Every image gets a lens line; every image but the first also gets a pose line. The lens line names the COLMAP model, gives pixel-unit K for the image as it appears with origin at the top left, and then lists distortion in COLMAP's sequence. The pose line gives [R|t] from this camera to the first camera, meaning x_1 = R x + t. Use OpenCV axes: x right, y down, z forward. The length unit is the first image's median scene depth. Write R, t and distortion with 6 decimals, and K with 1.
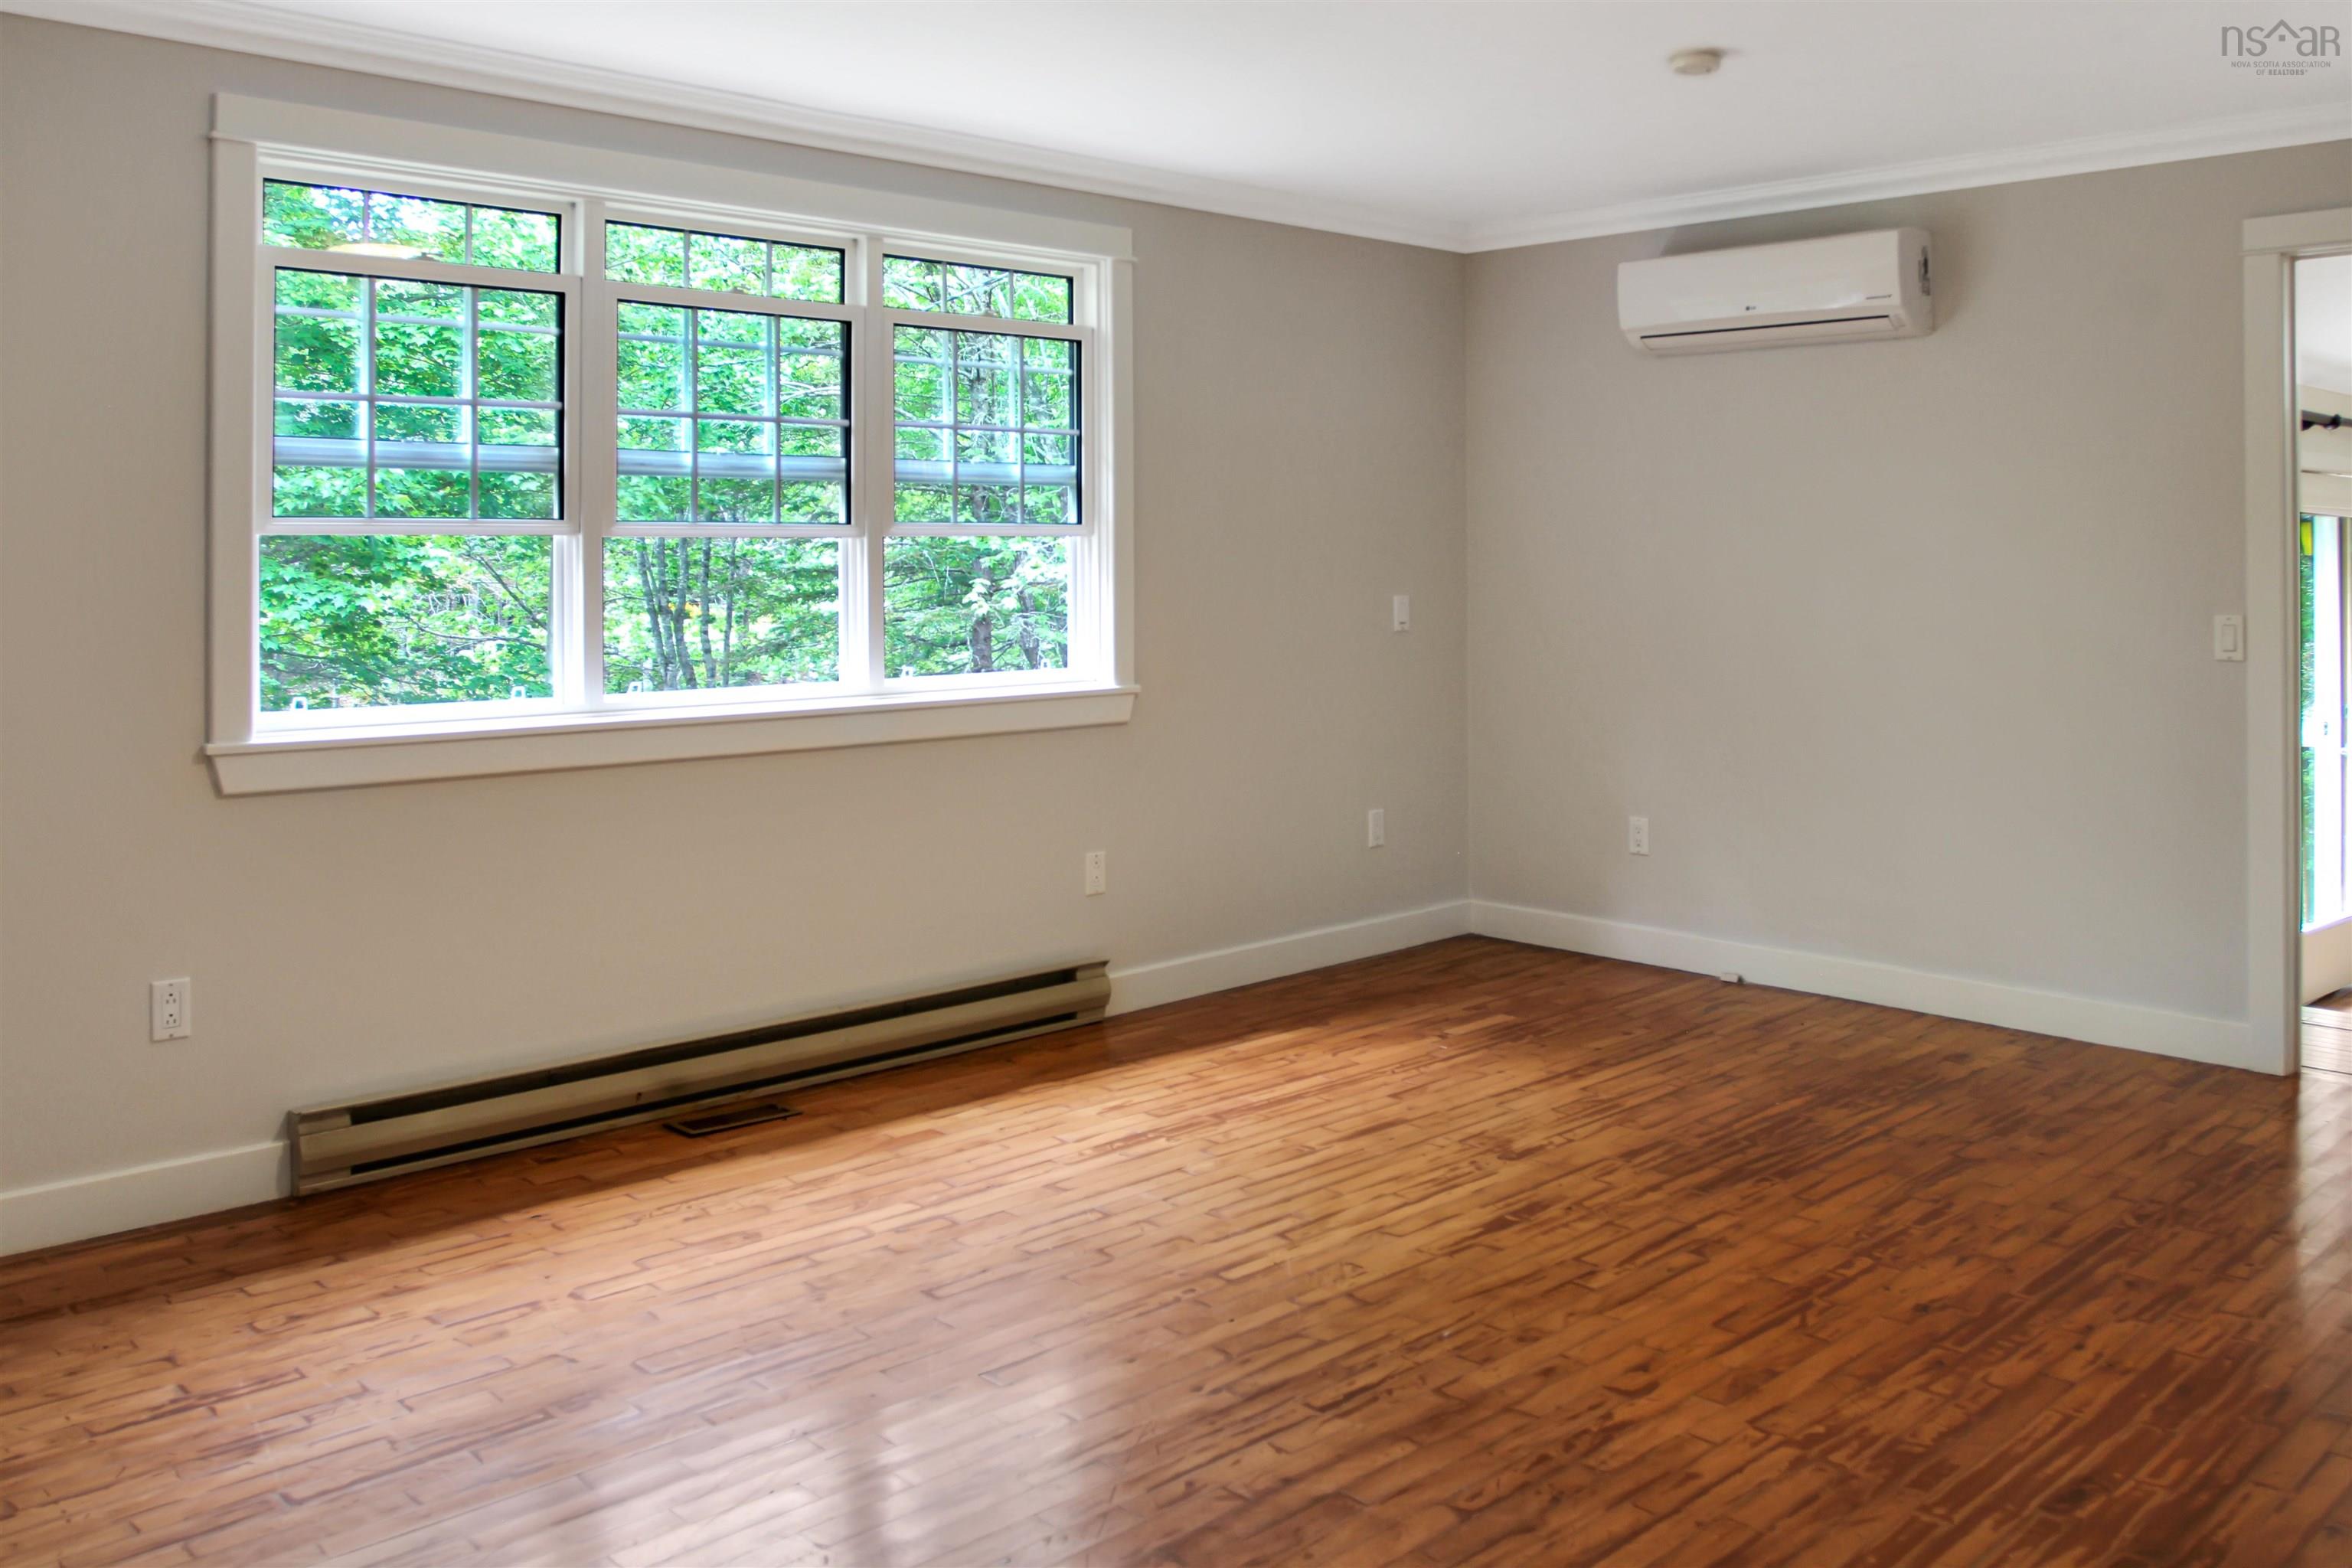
lens RADIAL K [[1873.7, 0, 1184.1], [0, 1873.7, 673.9], [0, 0, 1]] dist [-0.100739, 0.086332]
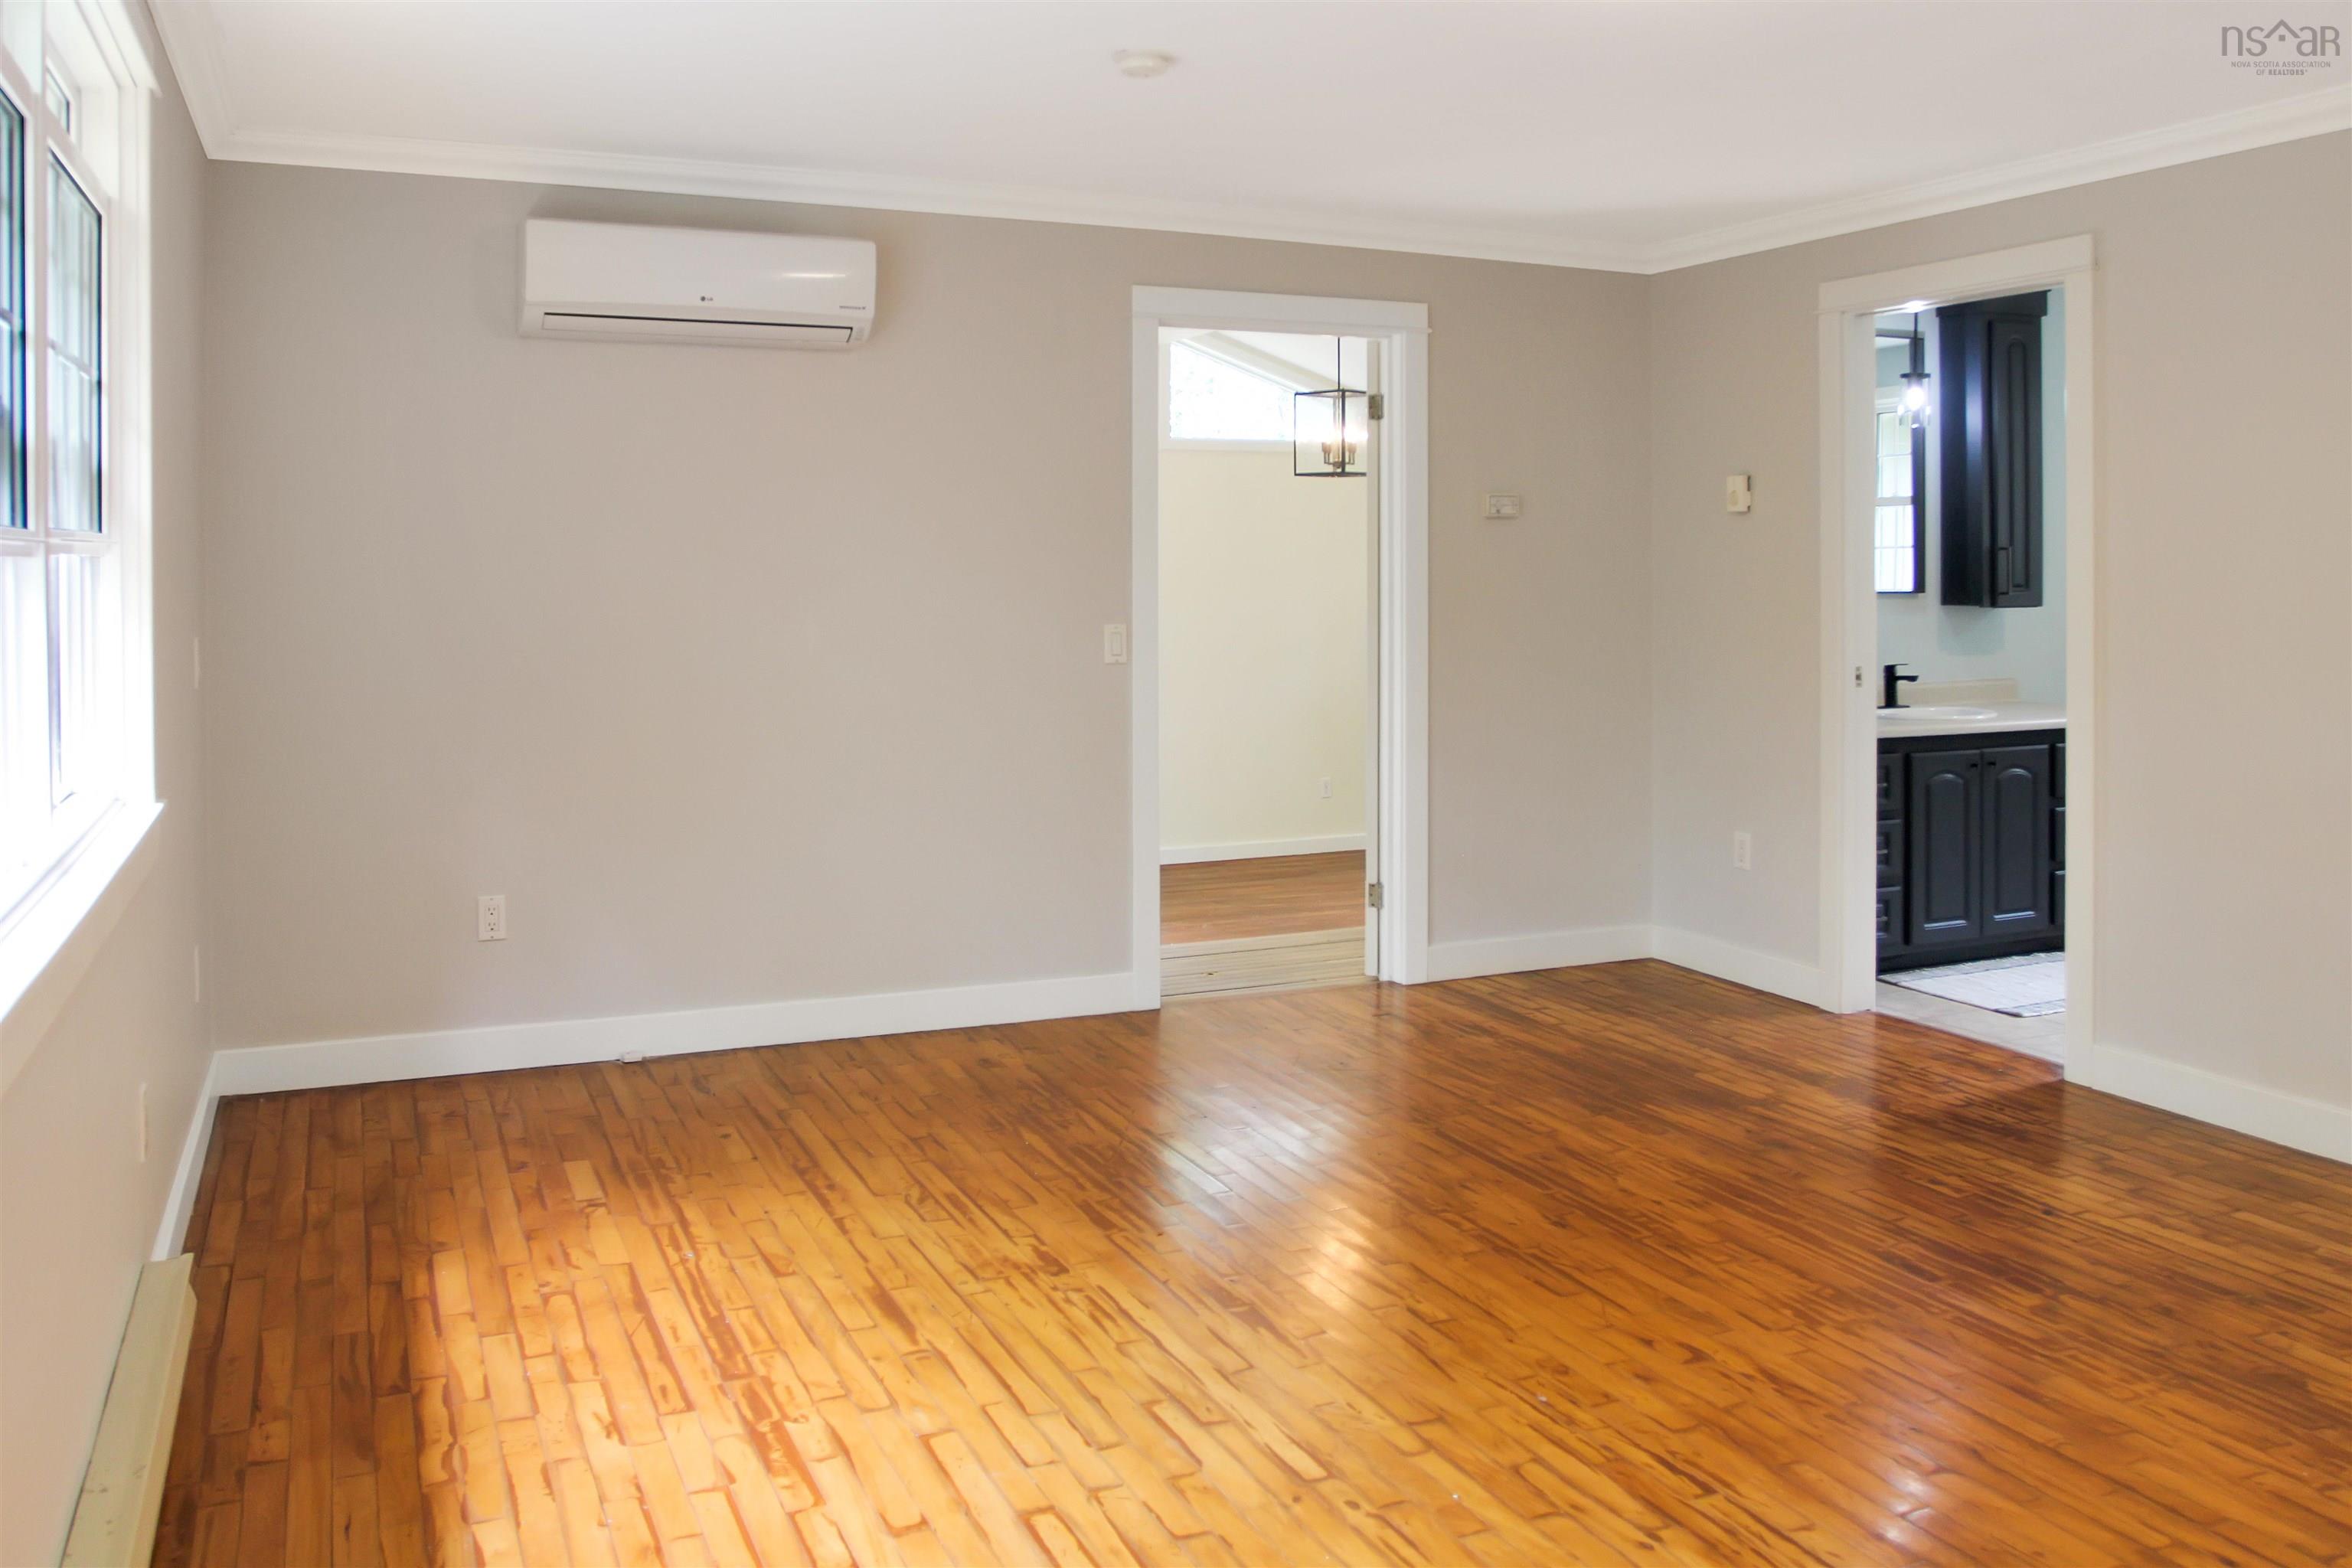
lens RADIAL K [[1873.7, 0, 1184.1], [0, 1873.7, 673.9], [0, 0, 1]] dist [-0.100739, 0.086332]
pose [[0.356757, -0.049369, 0.932892, -0.822809], [0.059424, 0.997780, 0.030078, -0.054510], [-0.932305, 0.044705, 0.358899, 0.855337]]
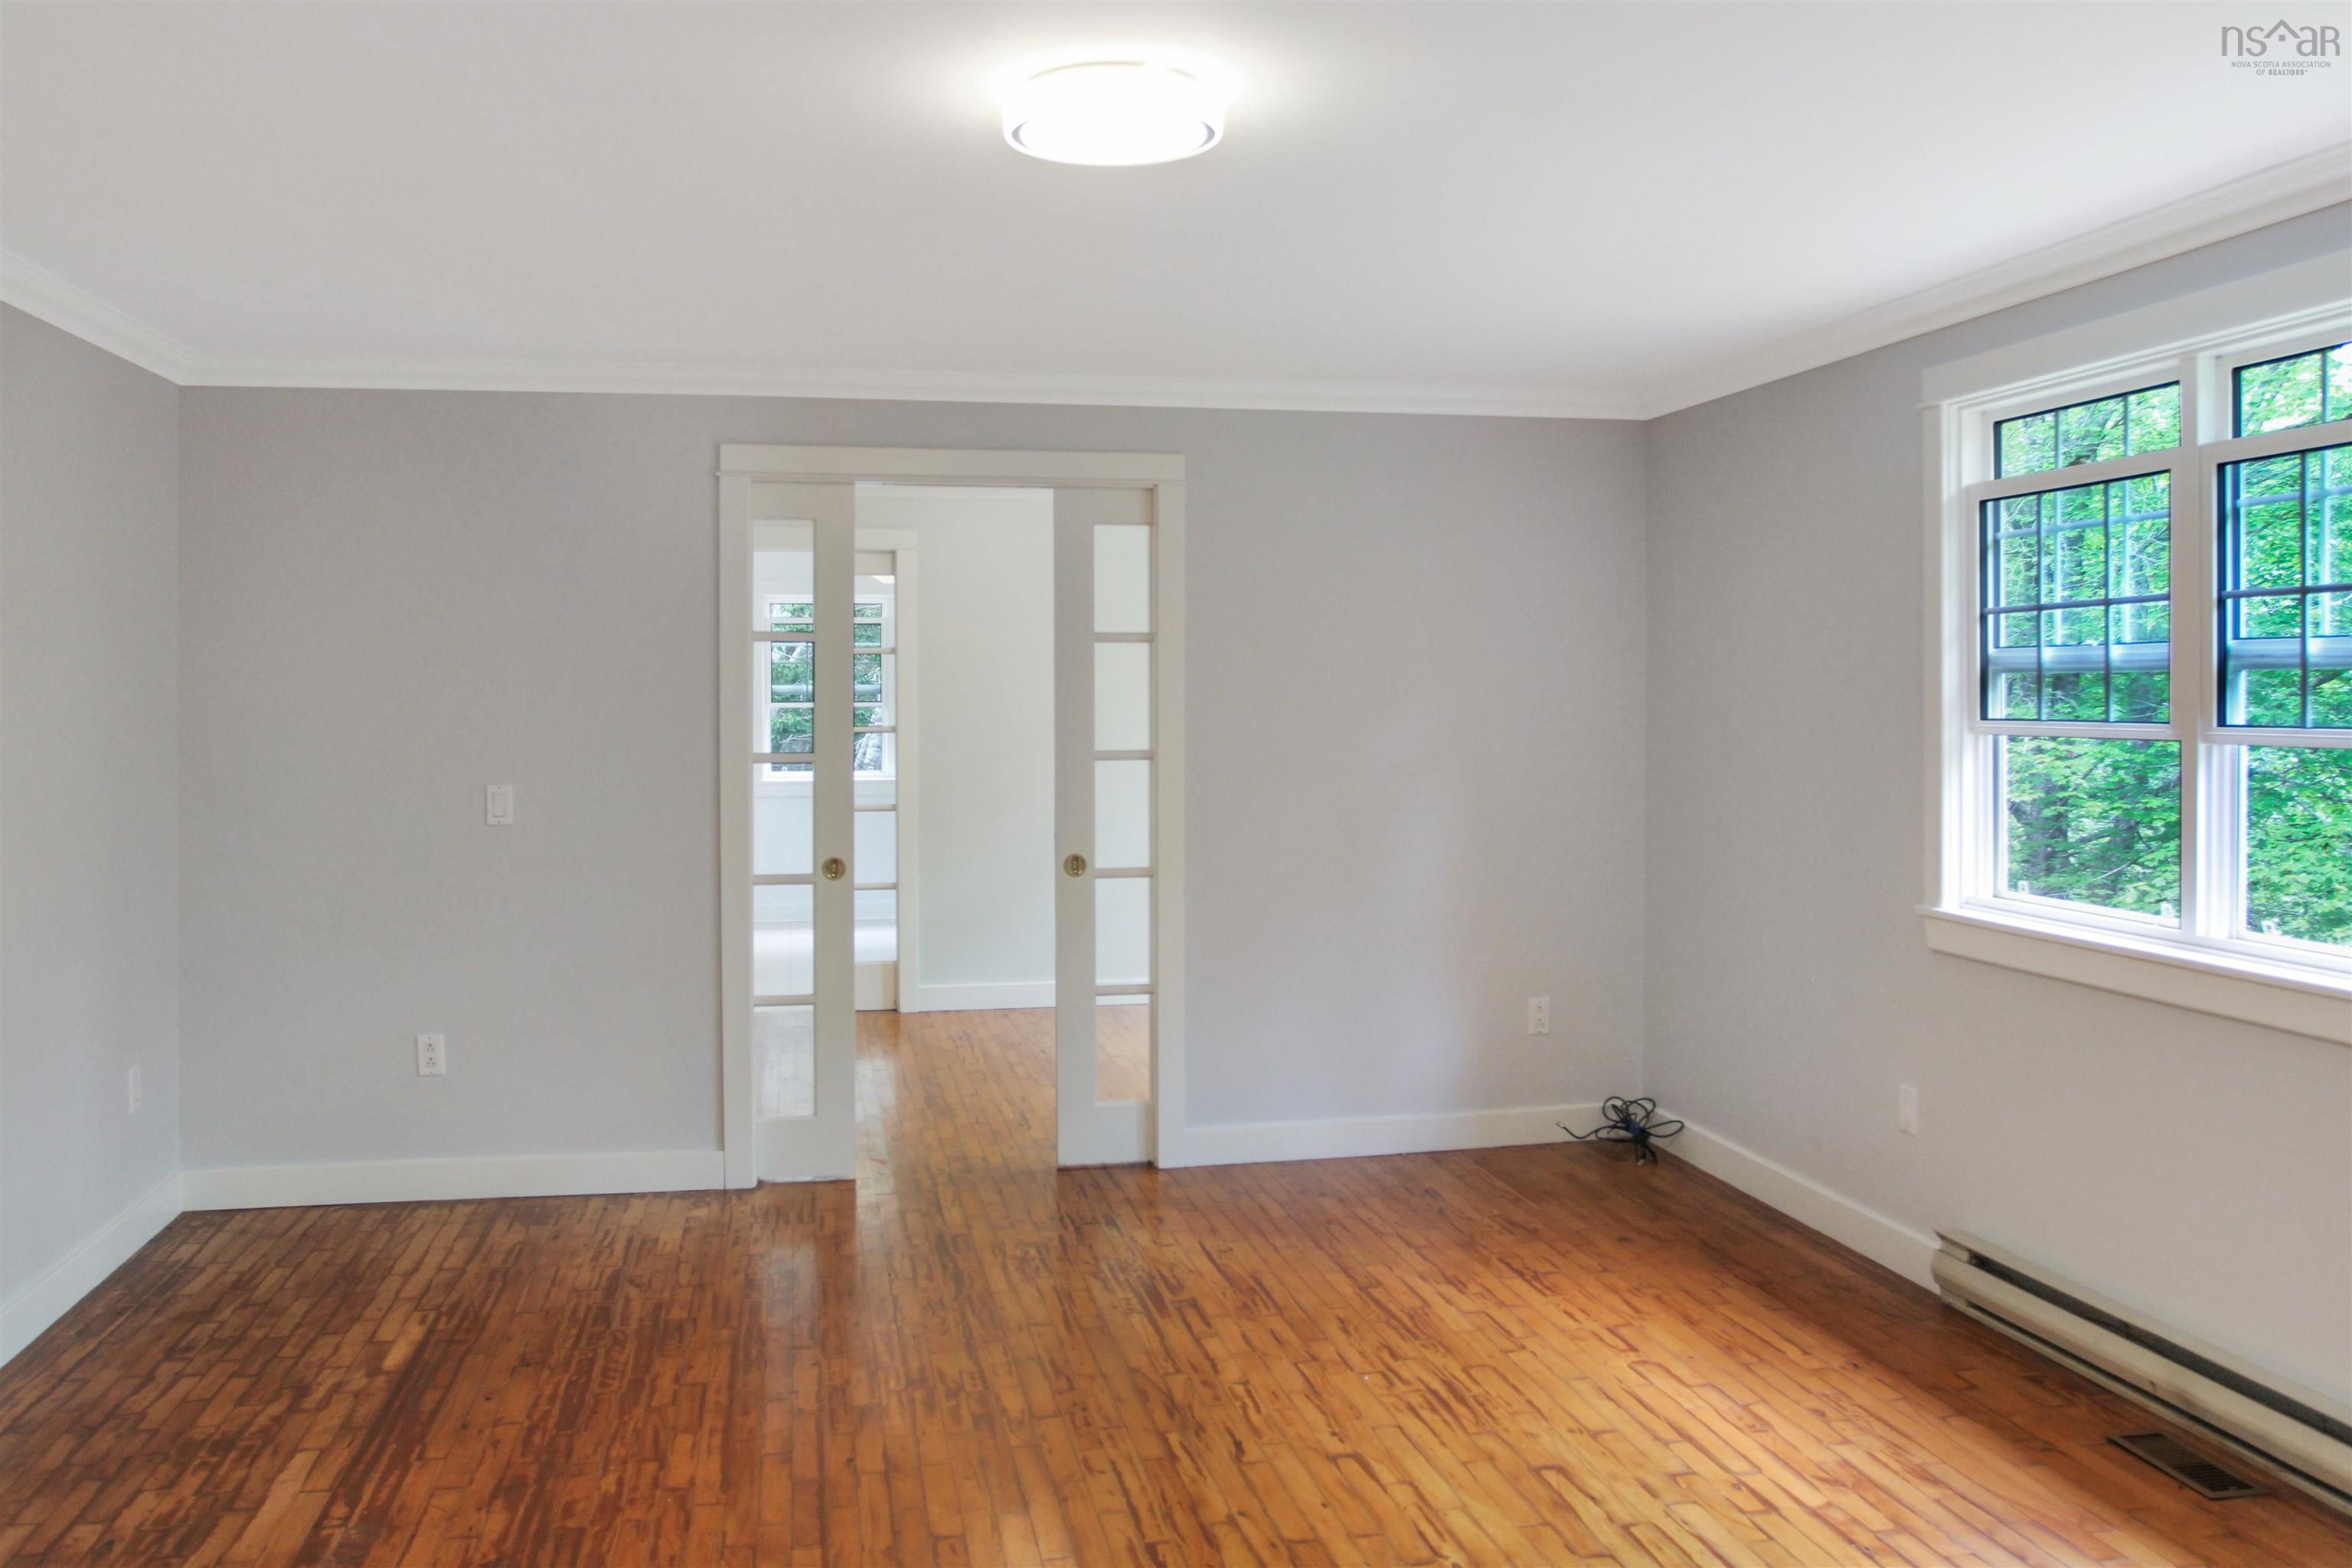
lens RADIAL K [[1873.7, 0, 1184.1], [0, 1873.7, 673.9], [0, 0, 1]] dist [-0.100739, 0.086332]
pose [[-0.553517, -0.019694, -0.832605, 0.941364], [-0.046552, 0.998889, 0.007320, -0.124303], [0.831536, 0.042812, -0.553819, 1.528431]]
